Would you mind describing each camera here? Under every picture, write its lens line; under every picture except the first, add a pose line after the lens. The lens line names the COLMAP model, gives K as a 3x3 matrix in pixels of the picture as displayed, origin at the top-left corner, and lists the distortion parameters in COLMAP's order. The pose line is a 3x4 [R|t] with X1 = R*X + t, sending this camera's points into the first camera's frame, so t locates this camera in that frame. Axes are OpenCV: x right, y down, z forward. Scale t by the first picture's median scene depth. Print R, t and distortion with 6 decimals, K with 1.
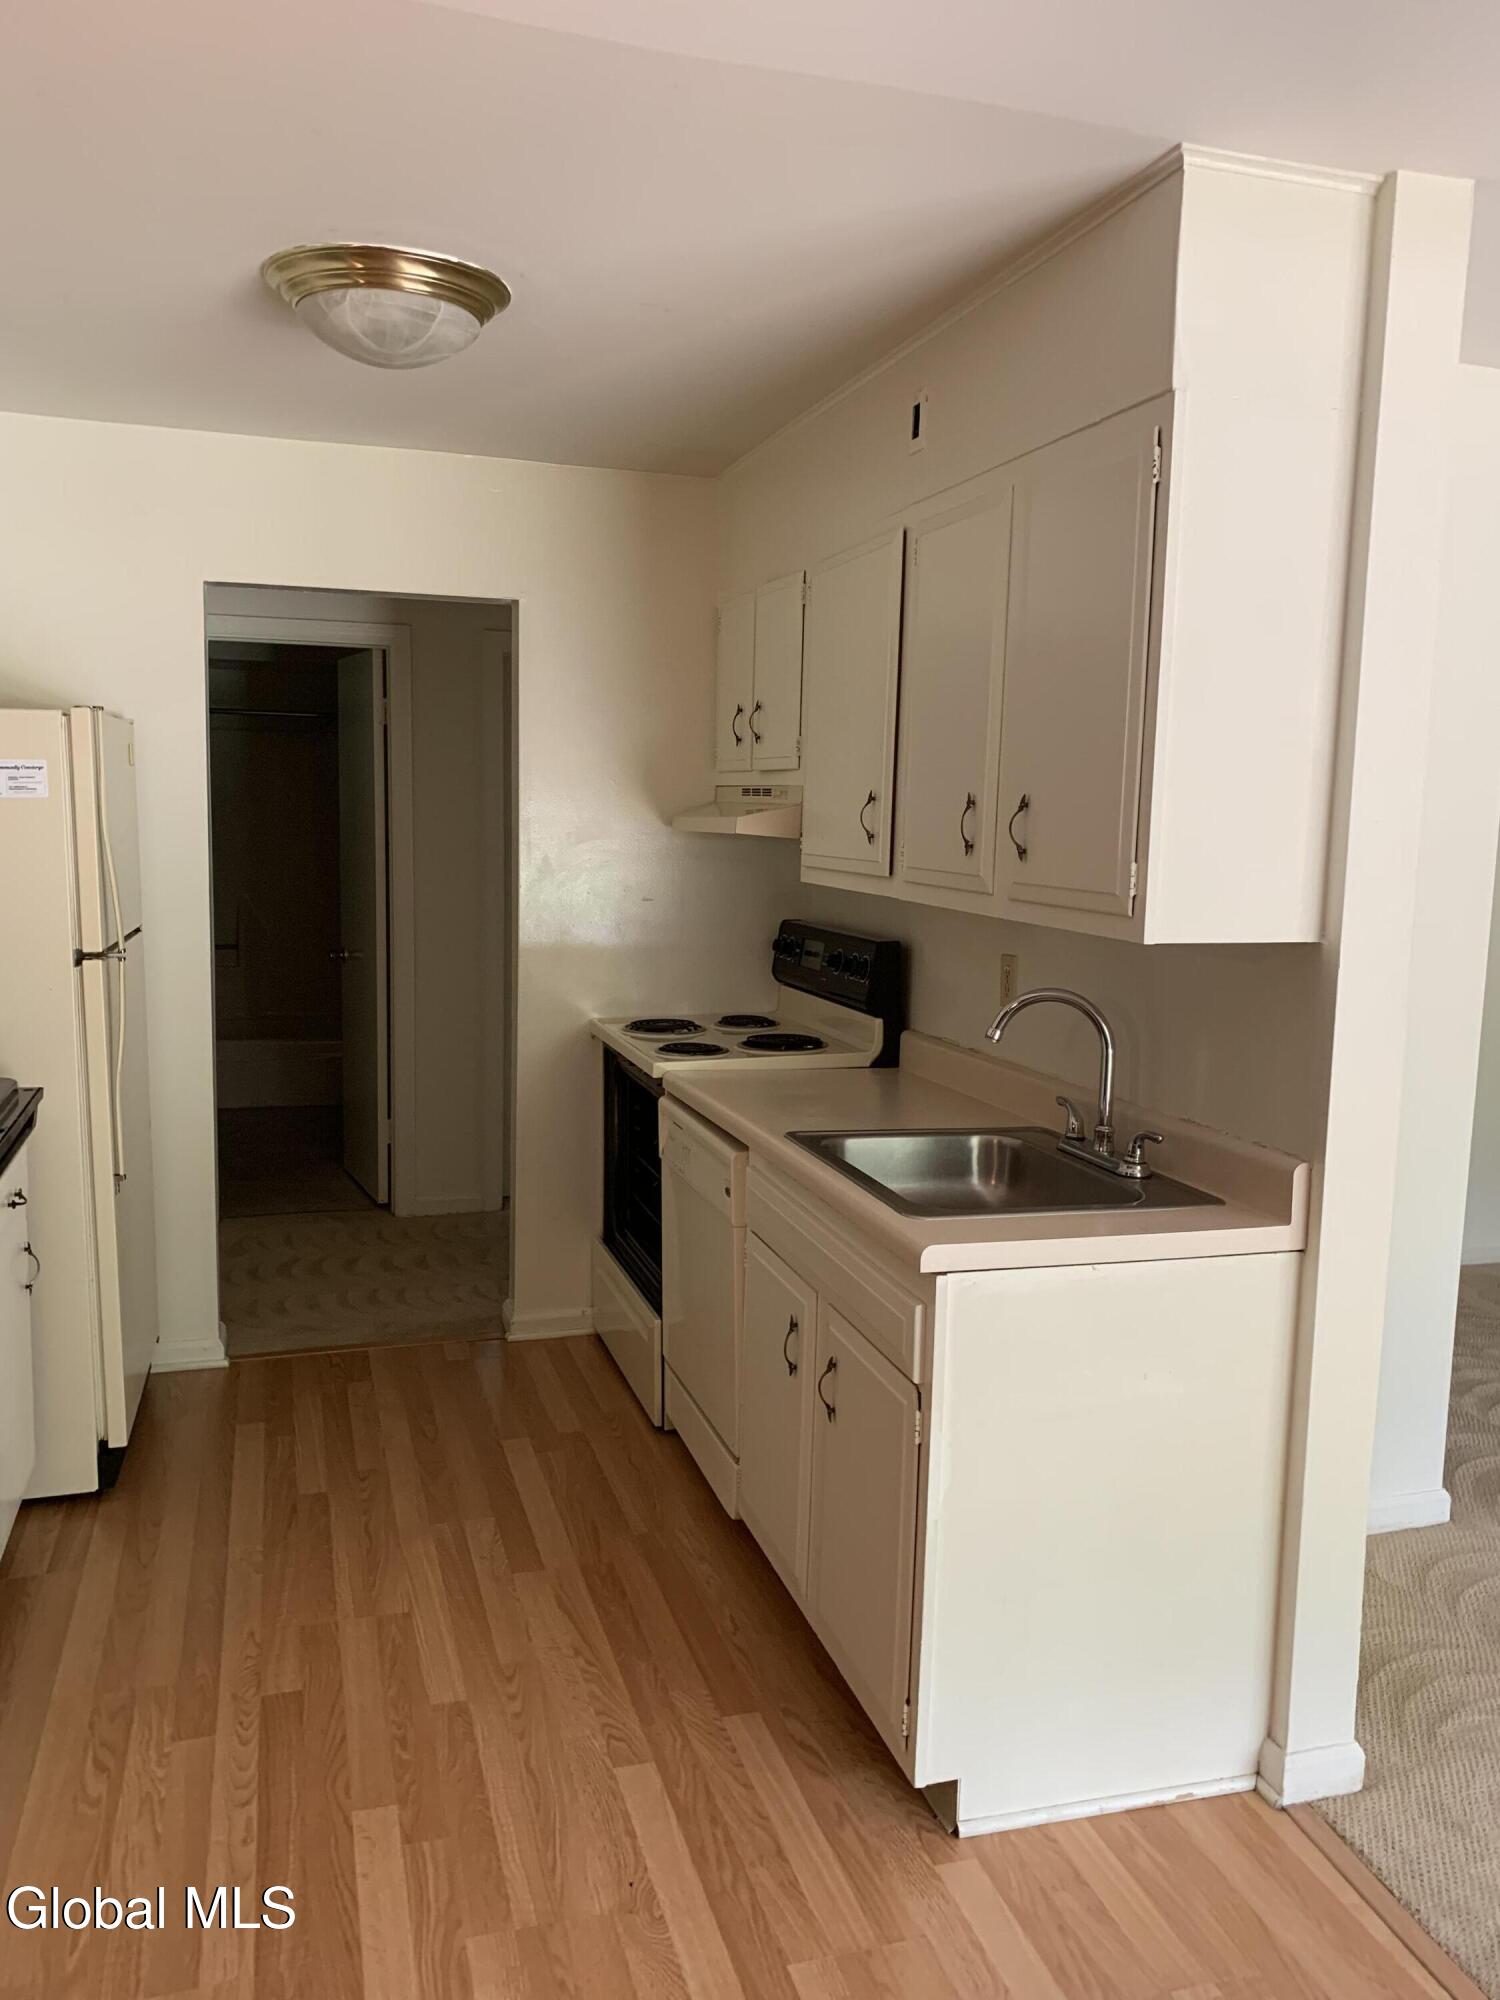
lens RADIAL K [[1540.2, 0, 750.0], [0, 1540.2, 1000.0], [0, 0, 1]] dist [0.002421, 0.002321]
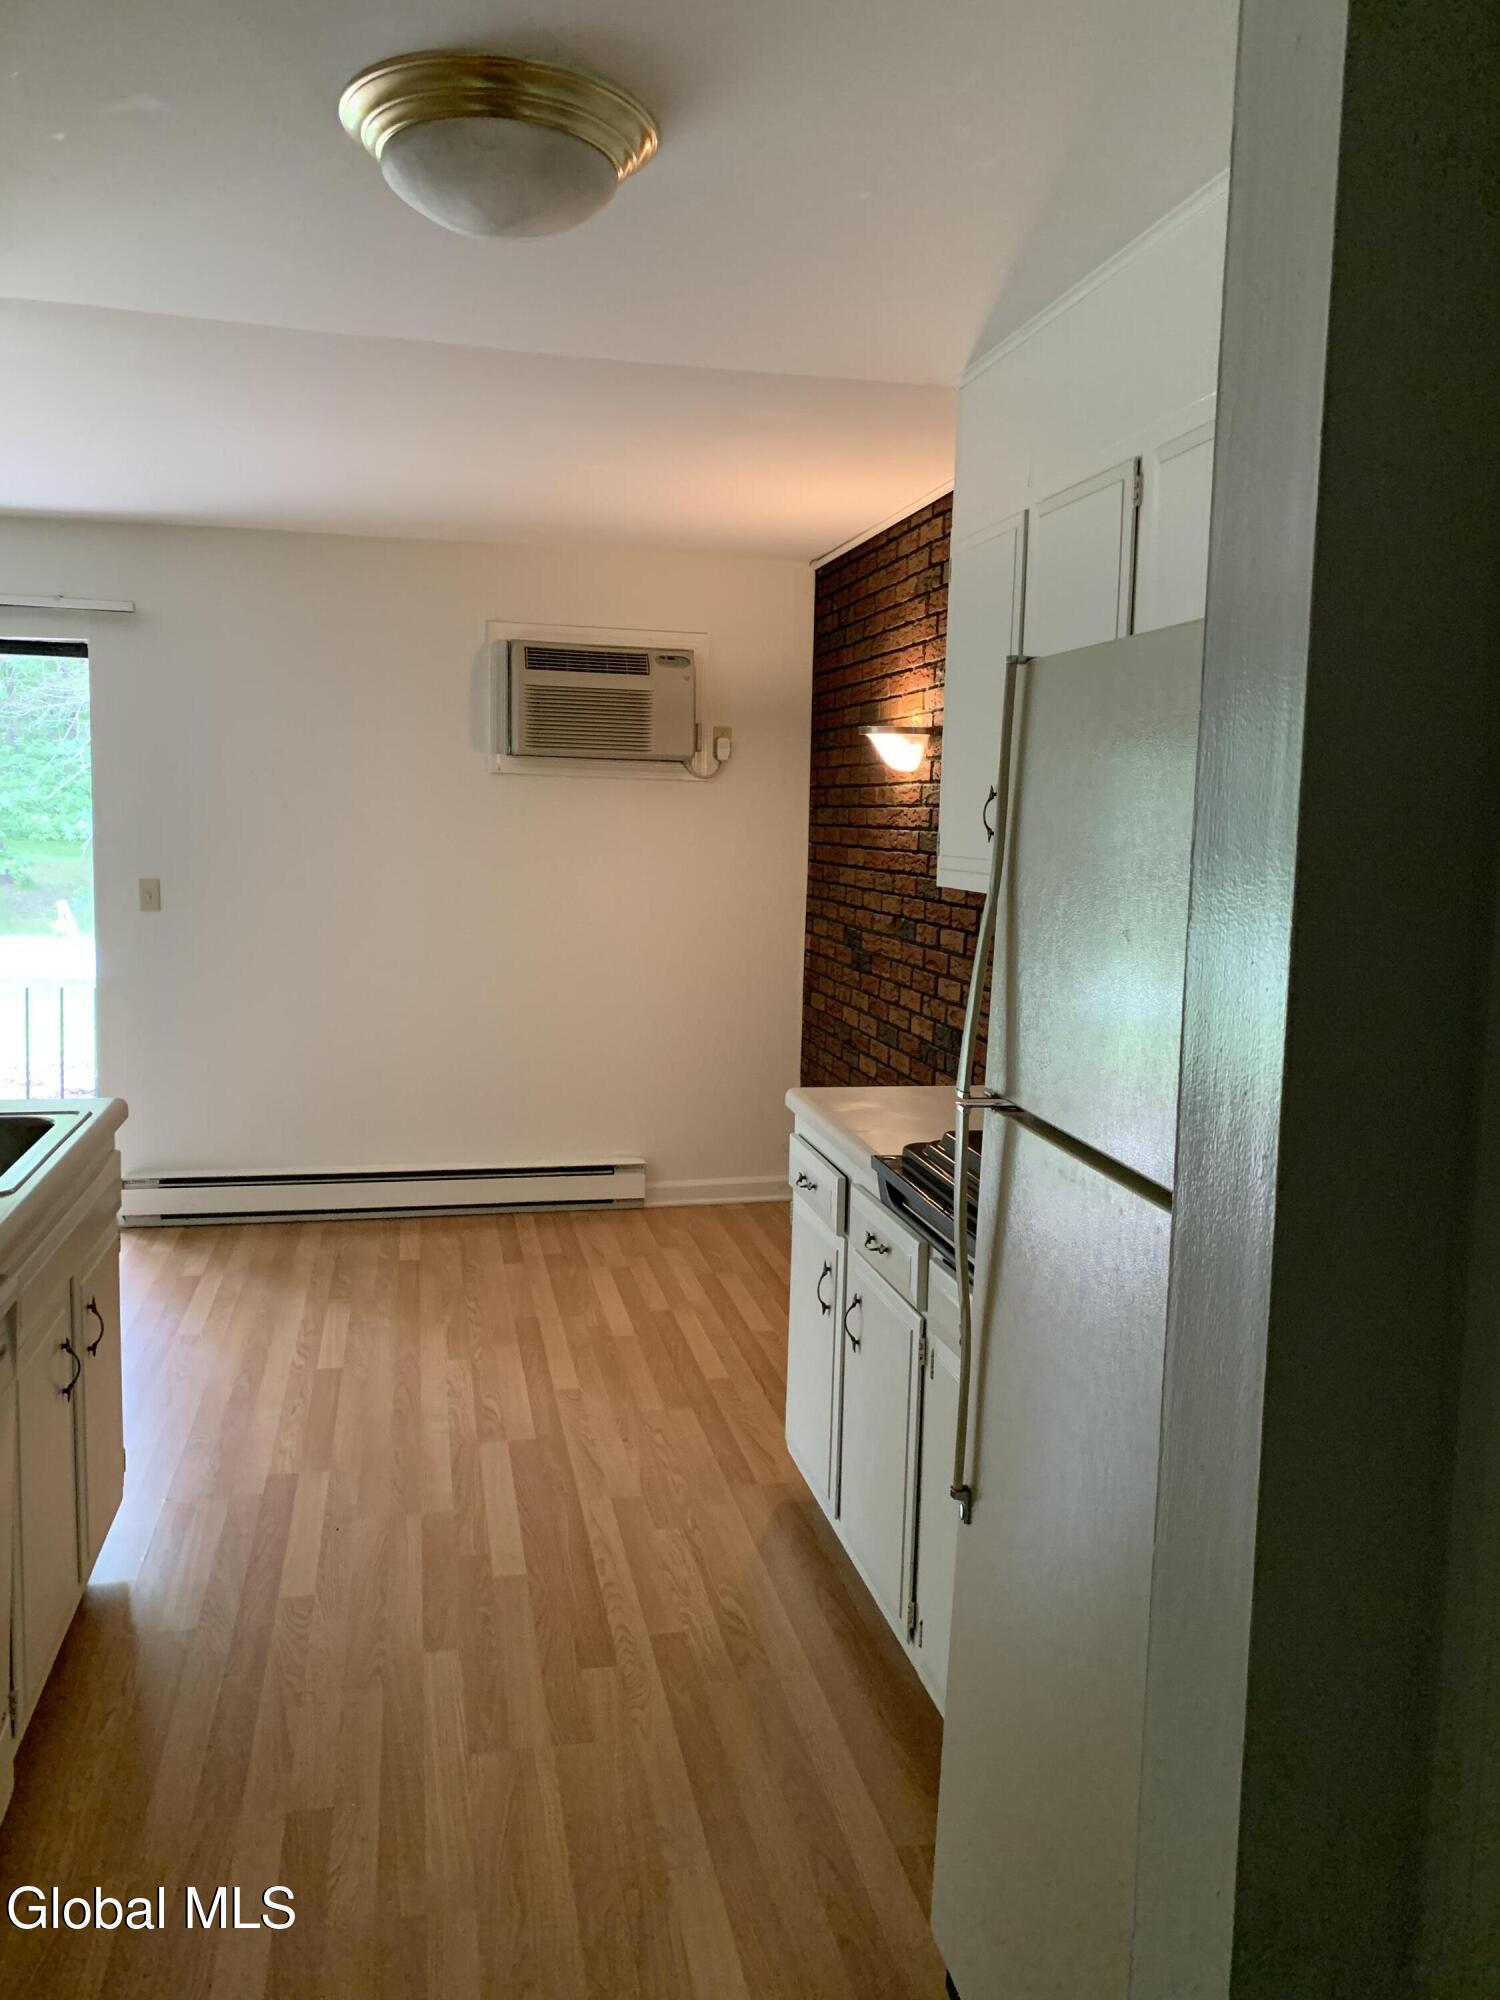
lens RADIAL K [[1540.2, 0, 750.0], [0, 1540.2, 1000.0], [0, 0, 1]] dist [0.002421, 0.002321]
pose [[-0.995550, -0.057818, 0.074409, -0.464618], [-0.038058, 0.969077, 0.243805, -0.244029], [-0.086204, 0.239888, -0.966966, 1.919897]]
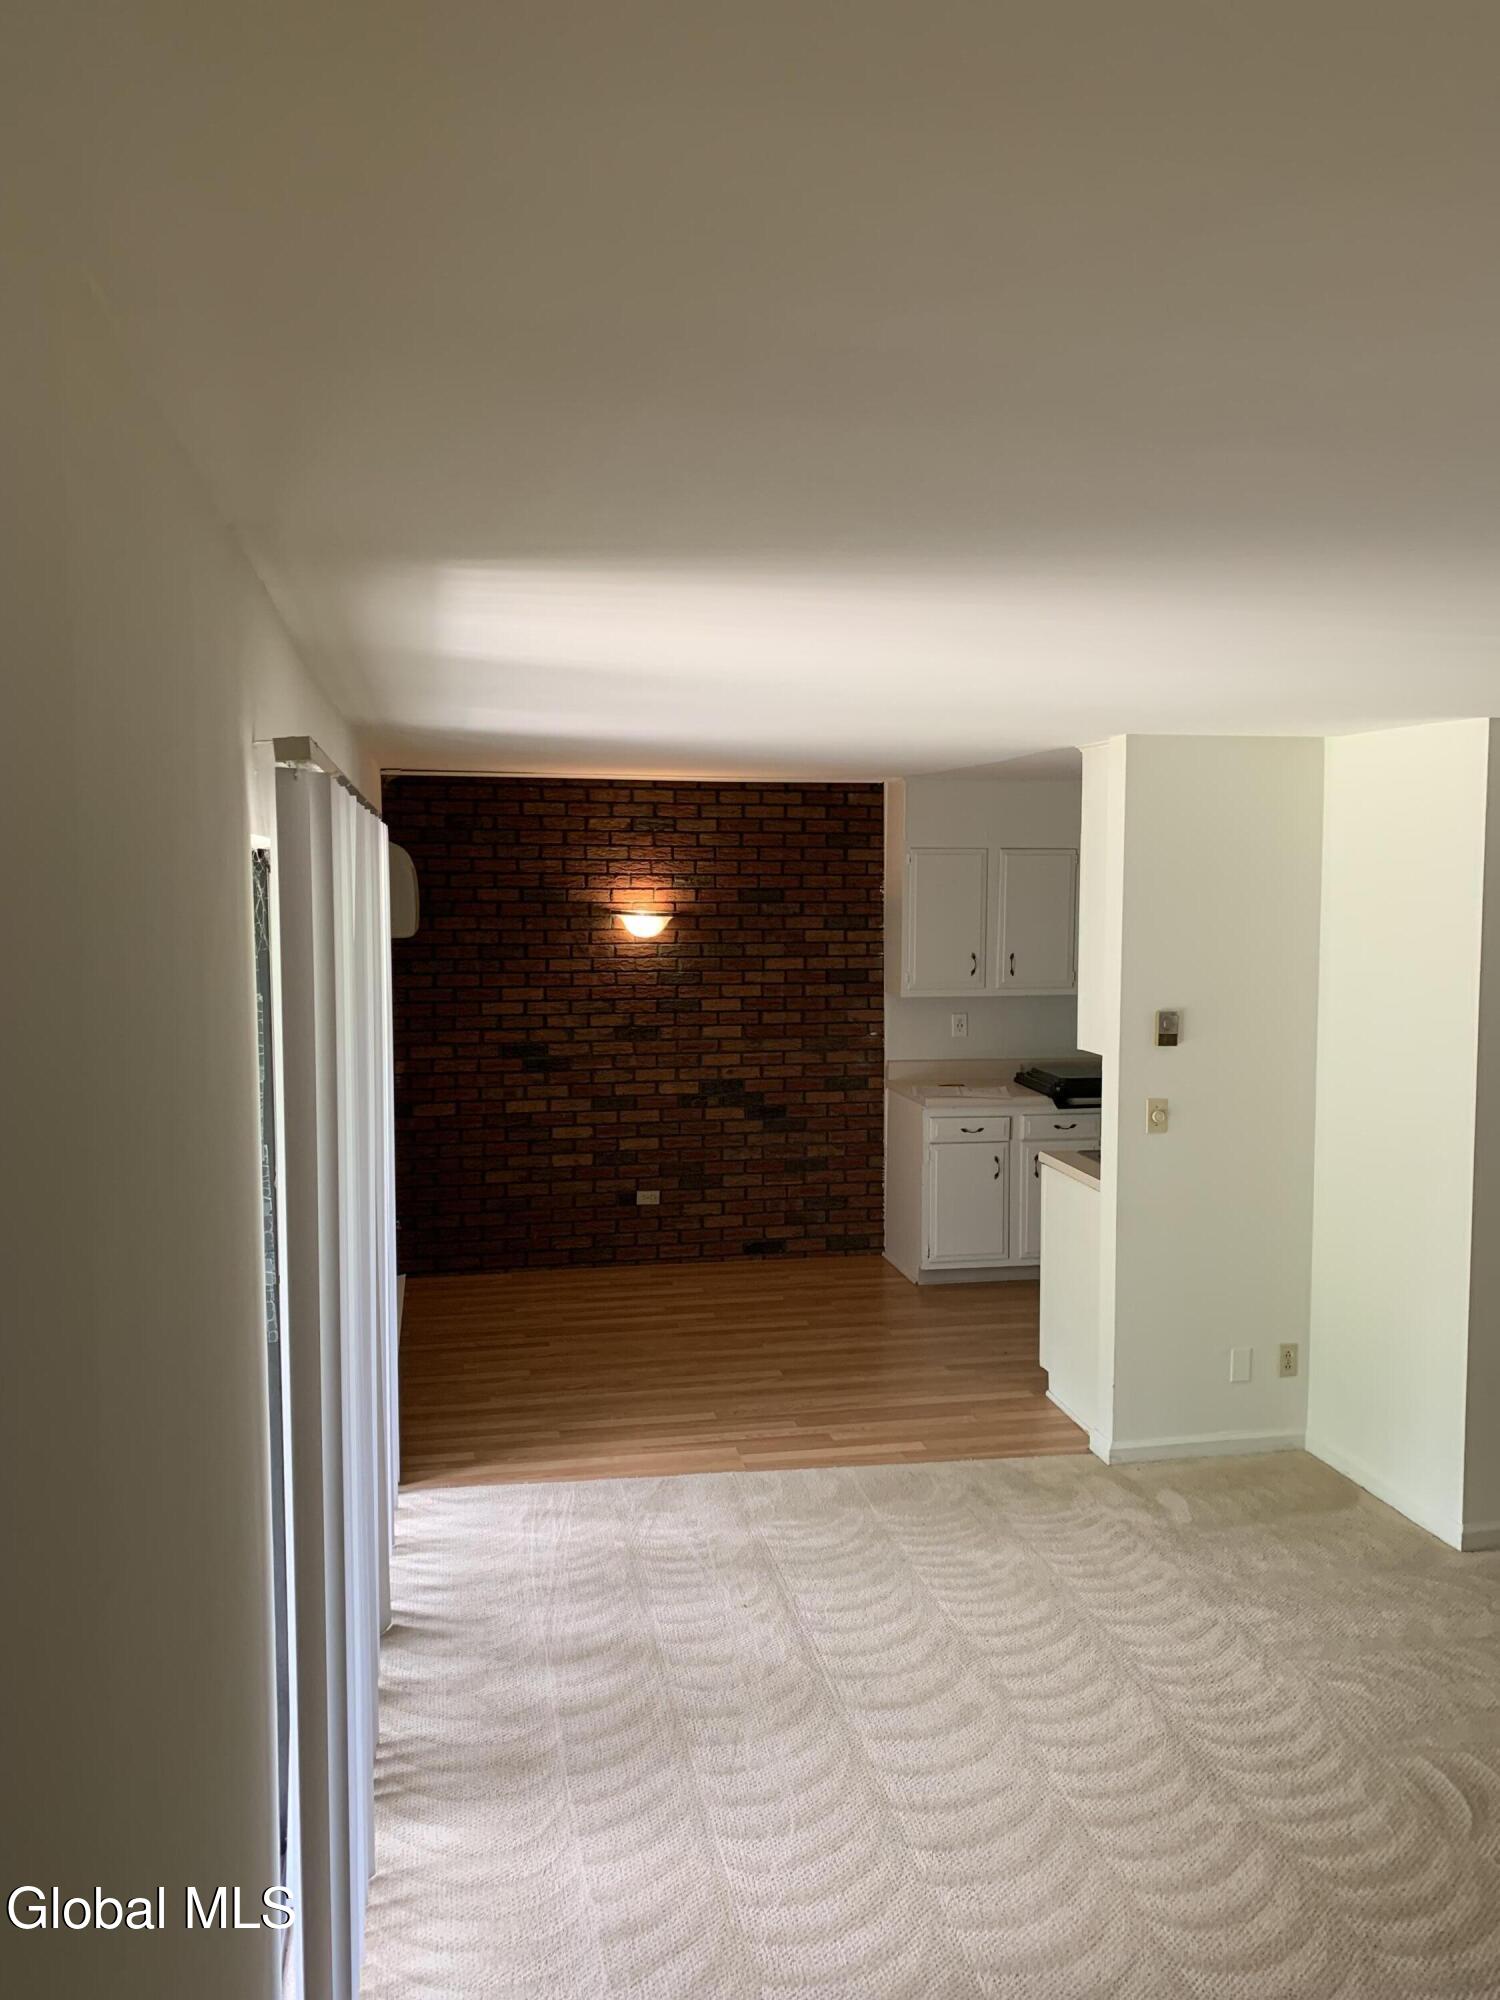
lens RADIAL K [[1509.1, 0, 750.0], [0, 1509.1, 1000.0], [0, 0, 1]] dist [-0.001046, 0.002567]
pose [[-0.088939, 0.056740, -0.994420, 2.335825], [-0.127137, 0.989563, 0.067834, -0.172603], [0.987890, 0.132460, -0.080797, 0.550734]]
